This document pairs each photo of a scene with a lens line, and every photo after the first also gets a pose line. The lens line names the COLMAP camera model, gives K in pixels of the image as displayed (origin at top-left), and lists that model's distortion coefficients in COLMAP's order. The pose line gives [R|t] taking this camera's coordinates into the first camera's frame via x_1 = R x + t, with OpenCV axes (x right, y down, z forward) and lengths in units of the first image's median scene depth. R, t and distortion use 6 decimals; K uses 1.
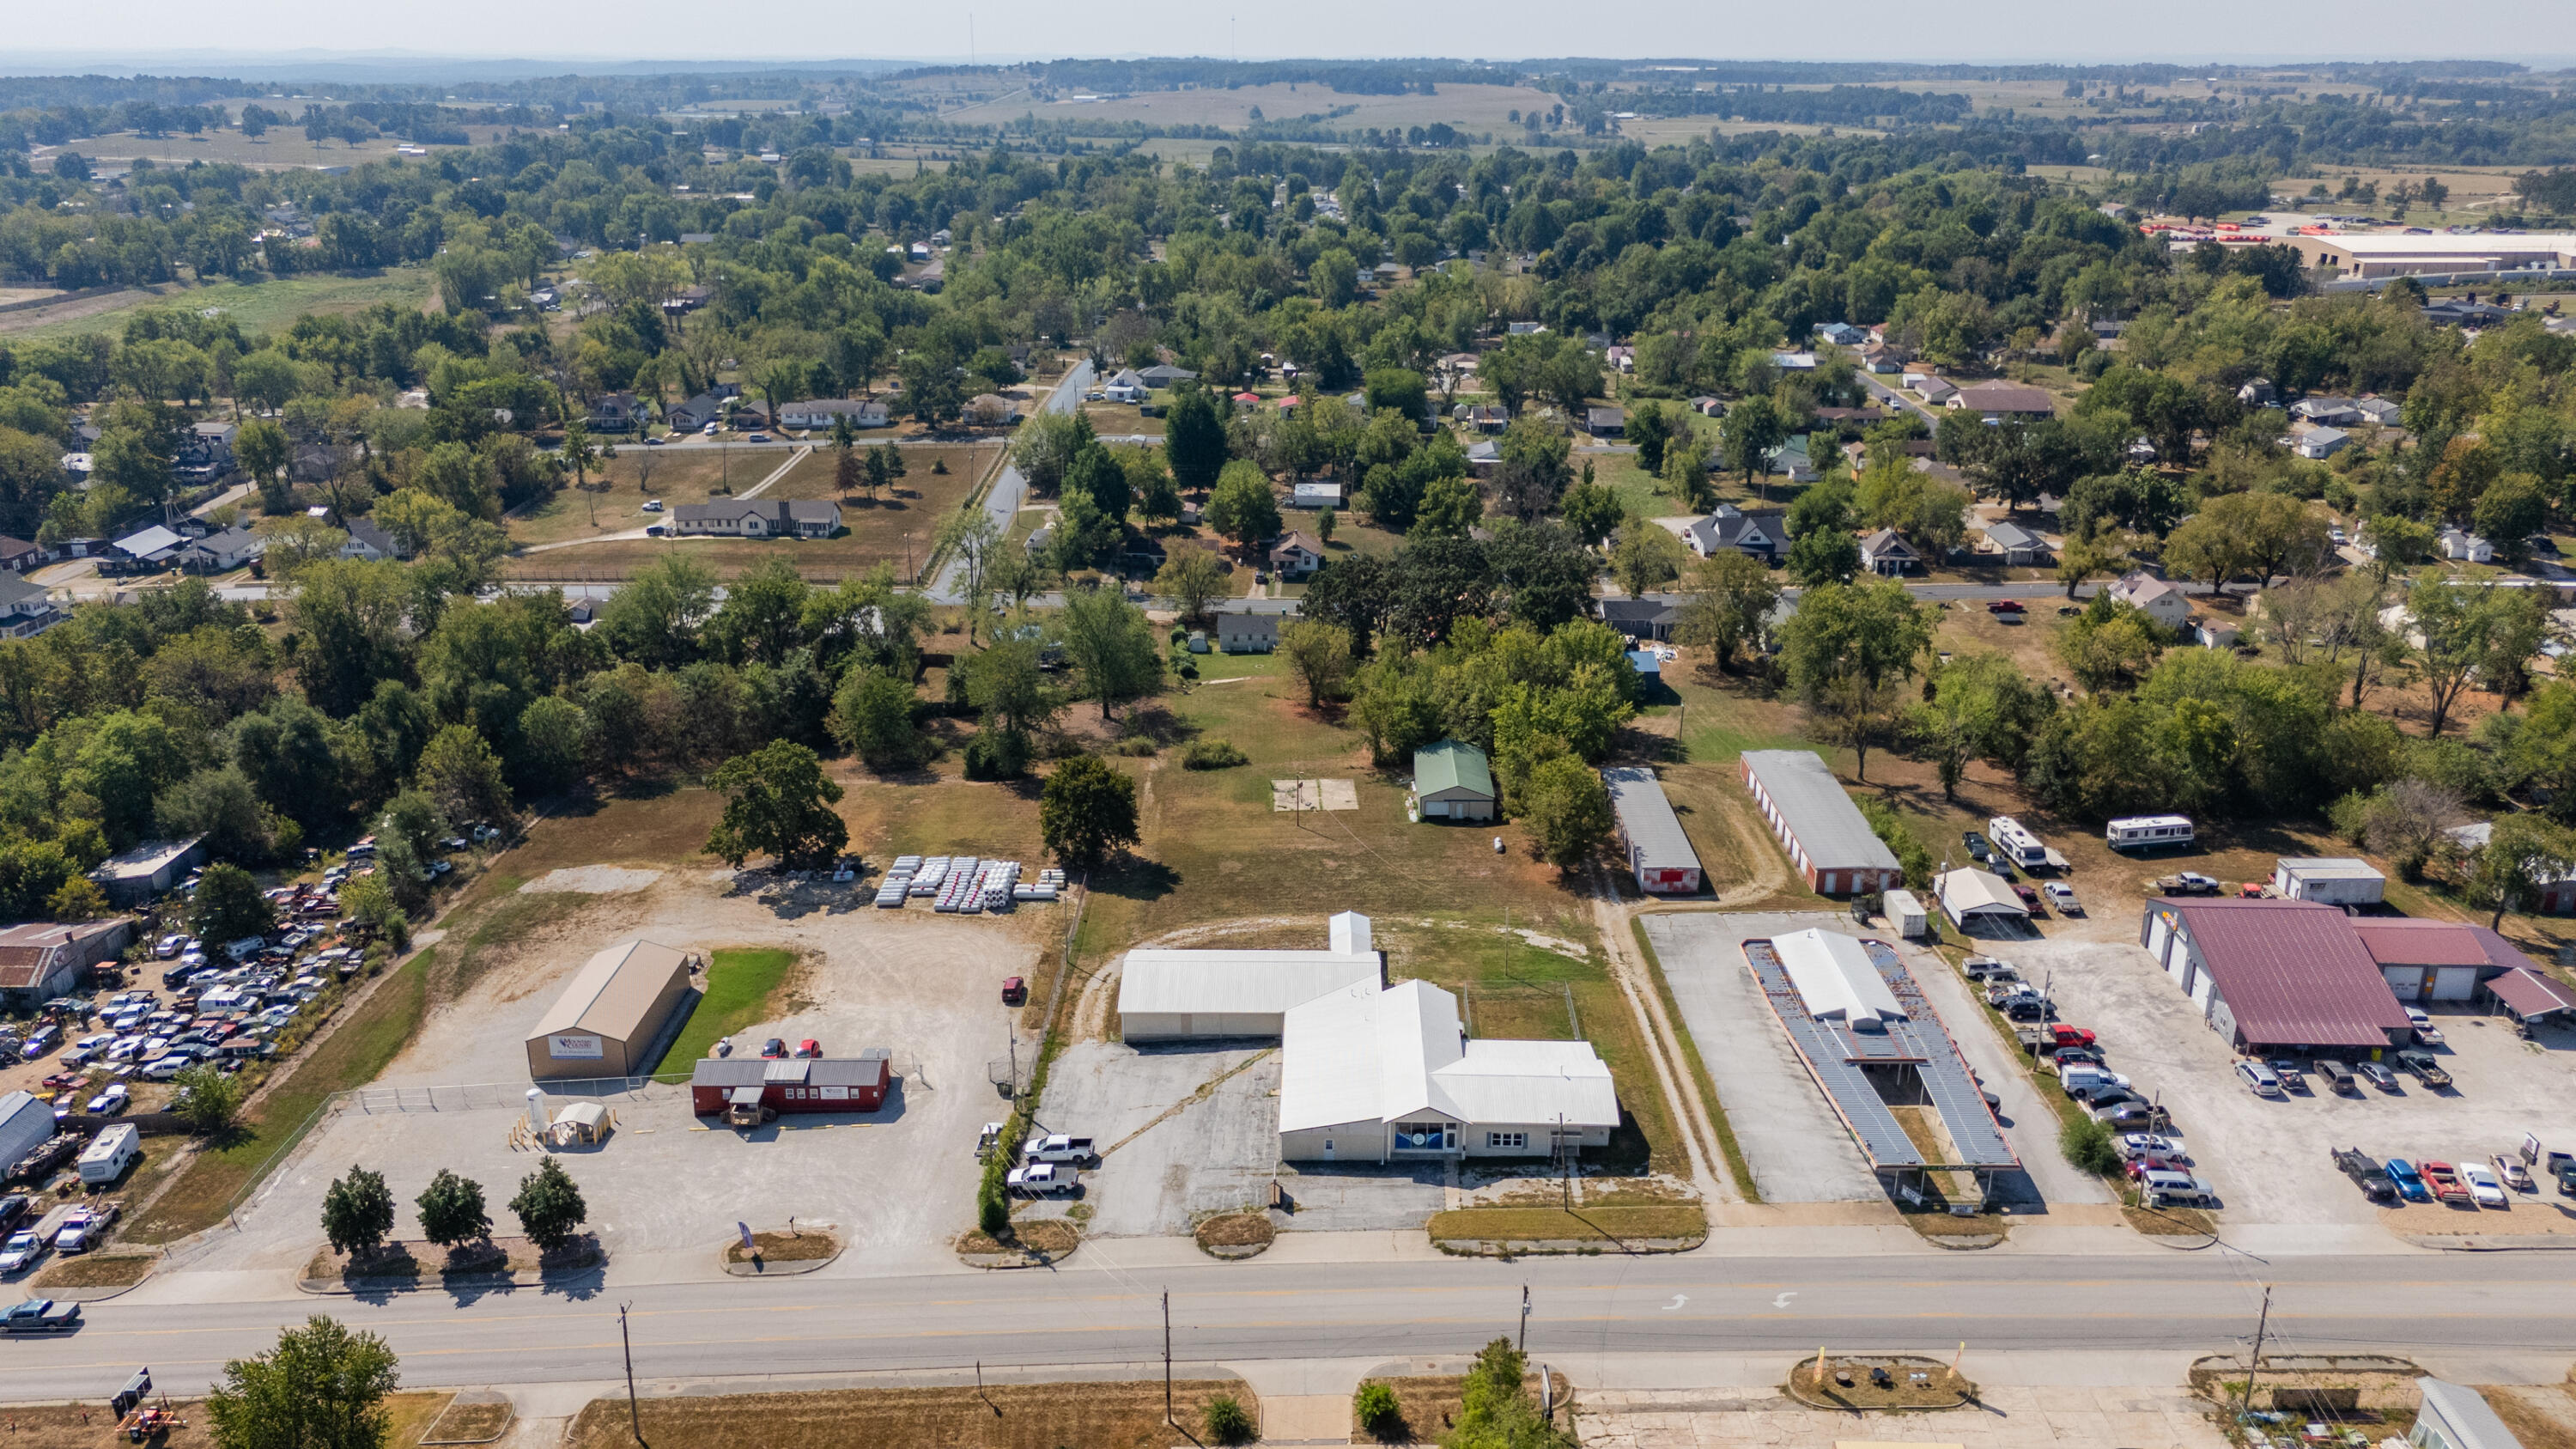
lens RADIAL K [[1899.1, 0, 1296.9], [0, 1899.1, 718.4], [0, 0, 1]] dist [0.070872, -0.072720]
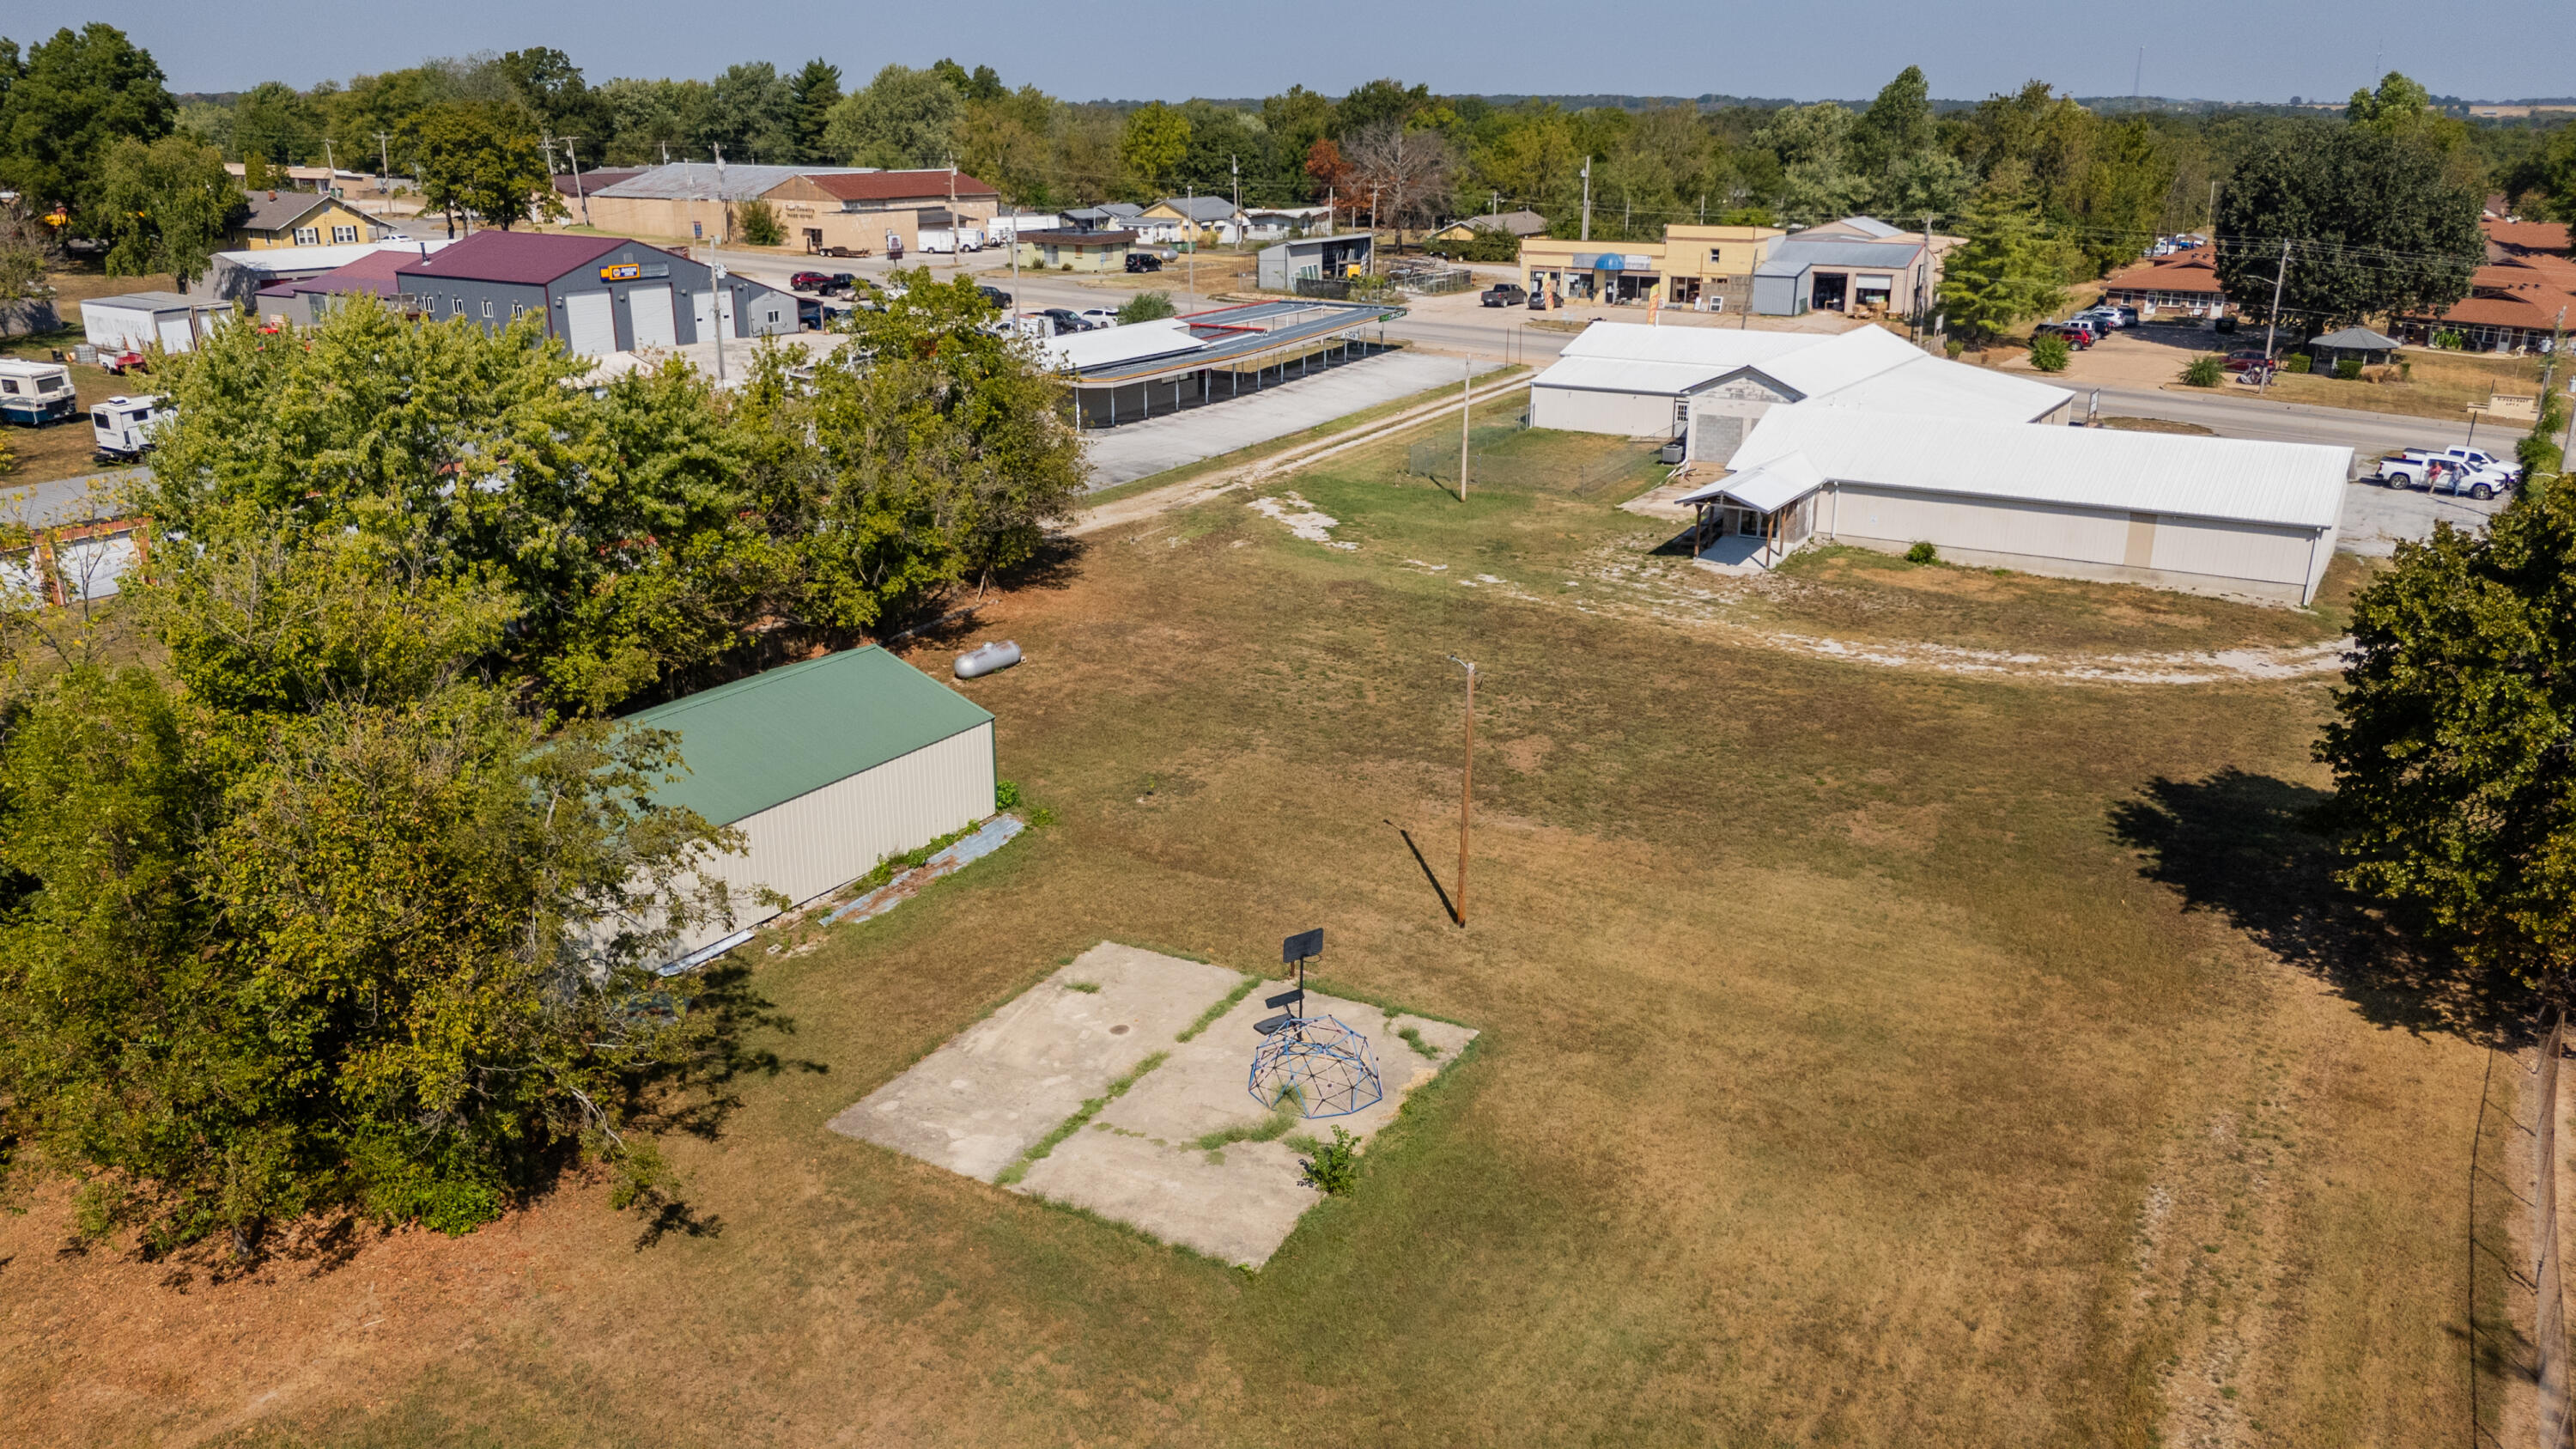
lens RADIAL K [[1899.1, 0, 1293.1], [0, 1899.1, 734.7], [0, 0, 1]] dist [0.070872, -0.072720]
pose [[-0.859427, -0.163485, 0.484415, -0.105866], [0.166836, 0.805948, 0.567991, -0.109621], [-0.483271, 0.568964, -0.665378, 1.434703]]
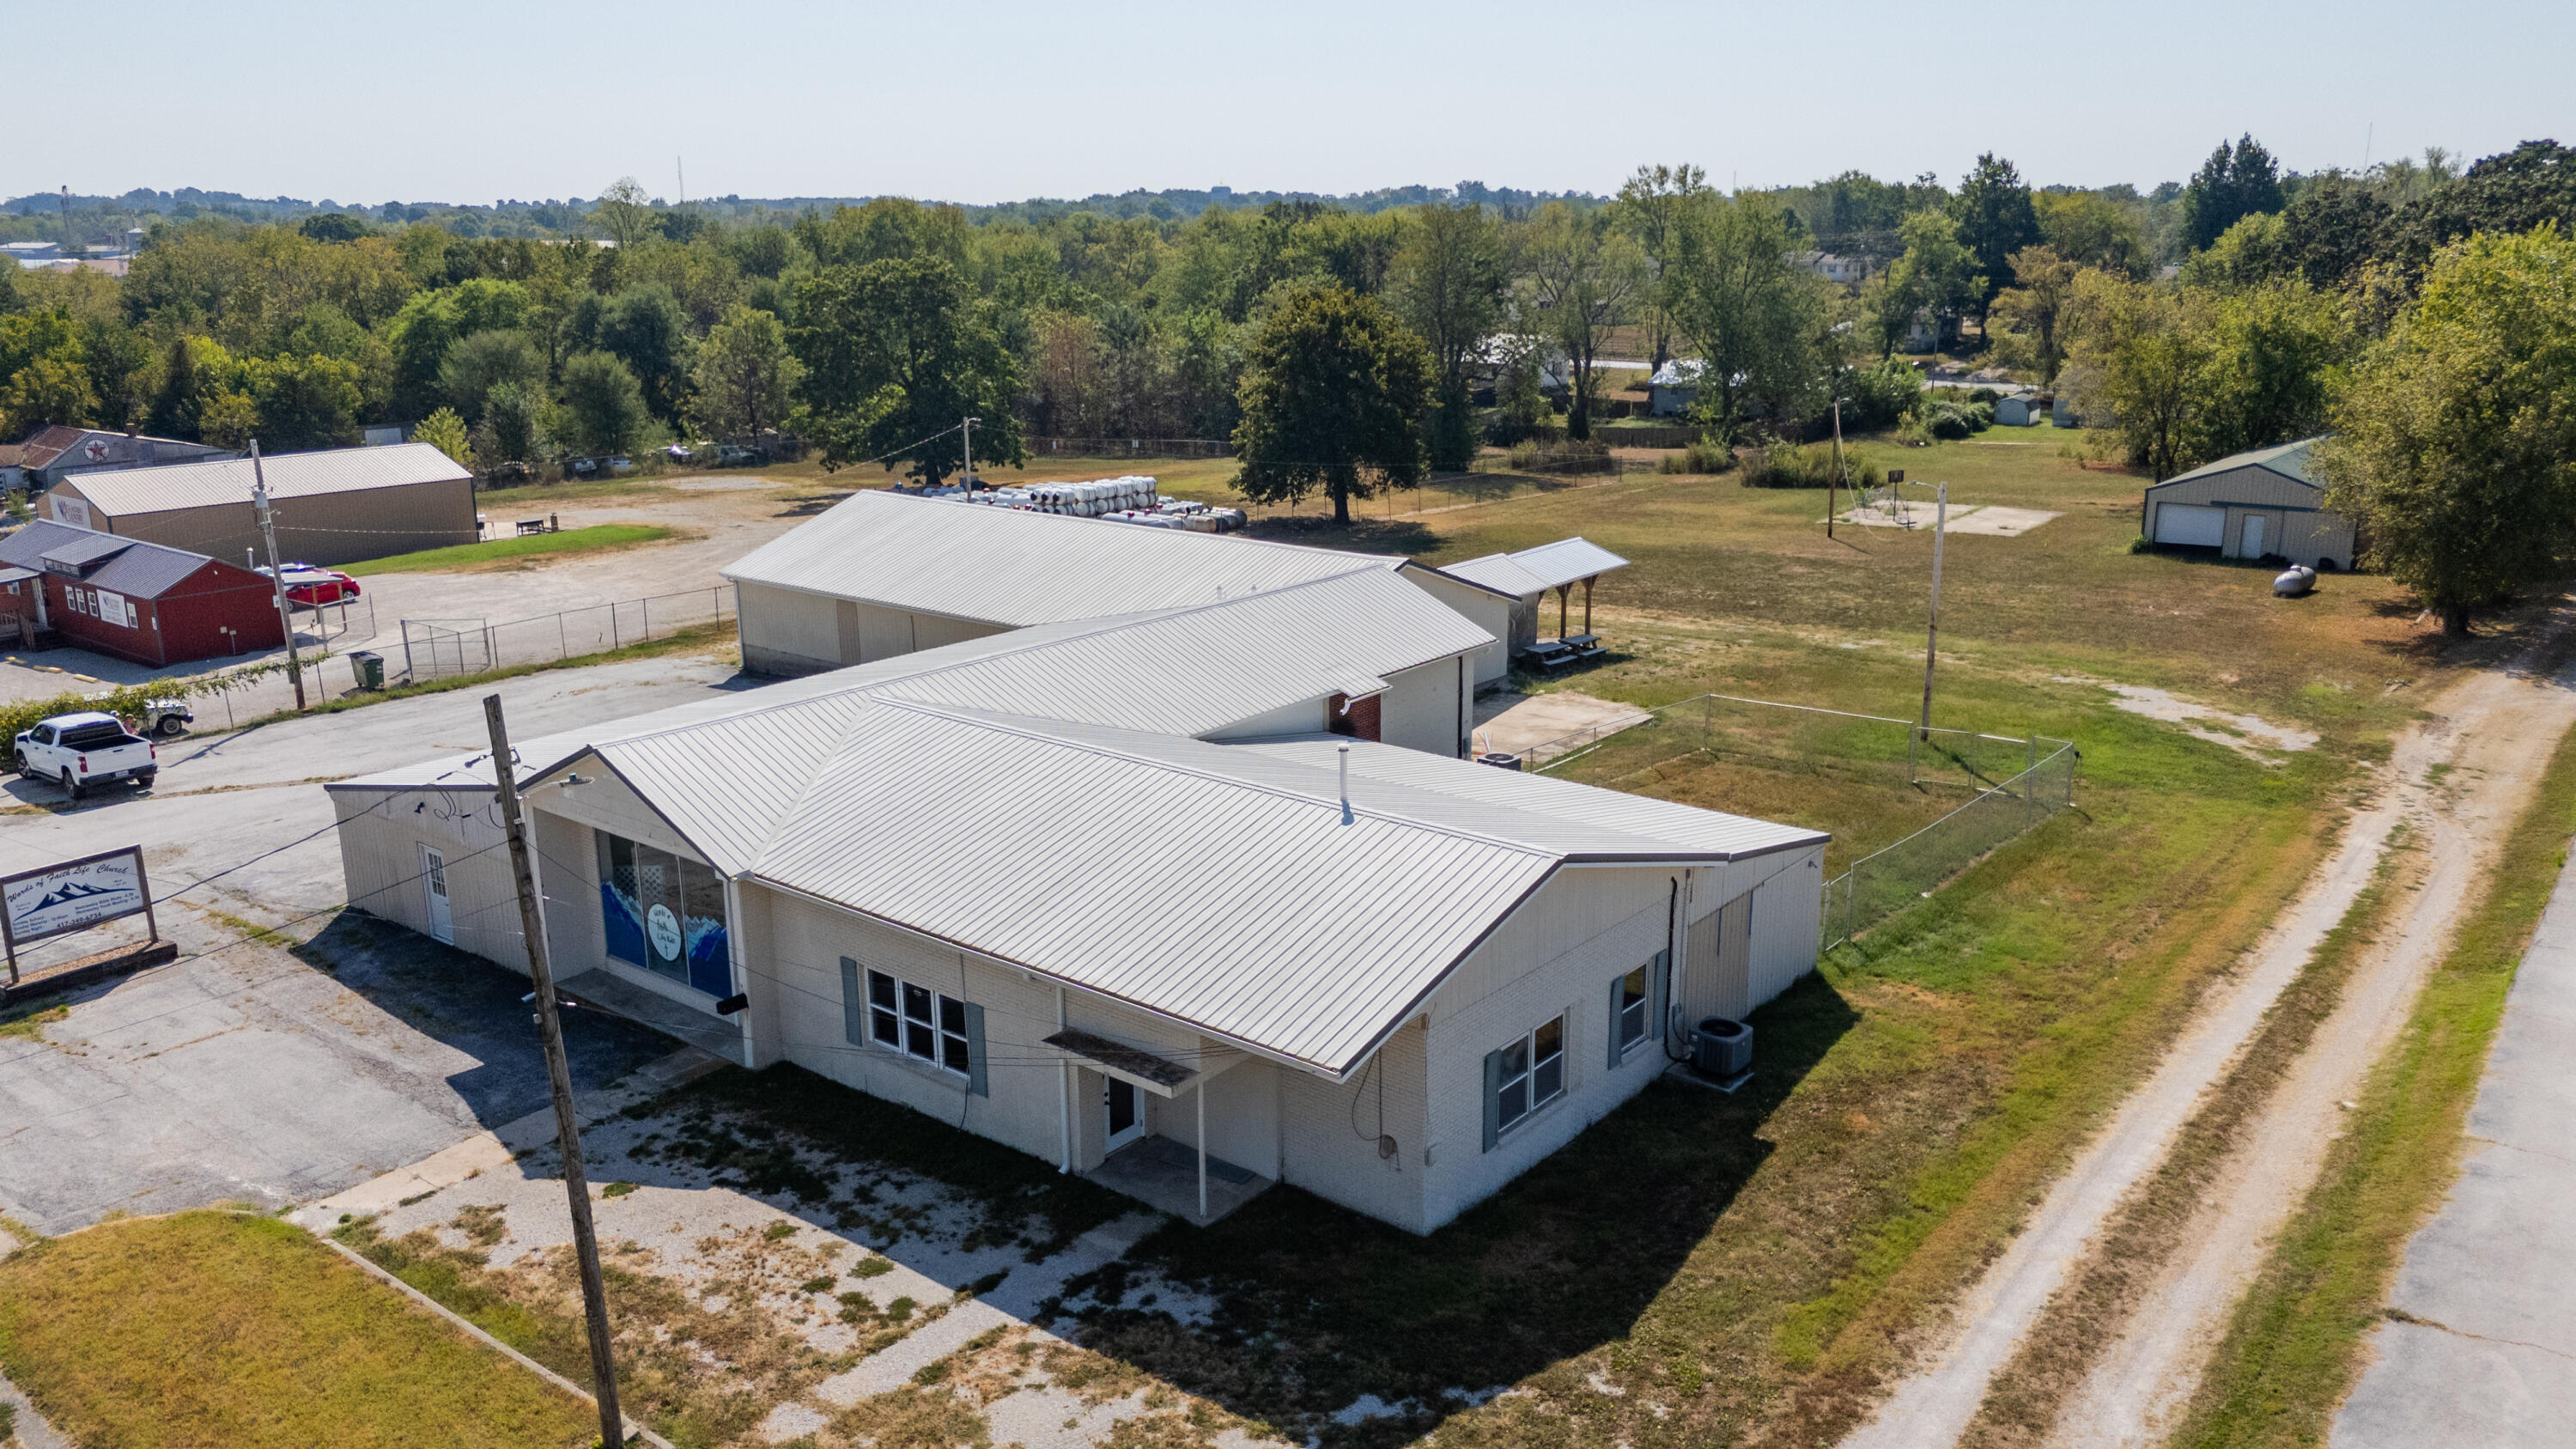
lens RADIAL K [[1899.1, 0, 1300.6], [0, 1899.1, 736.1], [0, 0, 1]] dist [0.070872, -0.072720]
pose [[0.789146, 0.153526, -0.594709, 0.213691], [-0.195418, 0.980701, -0.006138, 0.159663], [0.582290, 0.121061, 0.803917, 0.741100]]
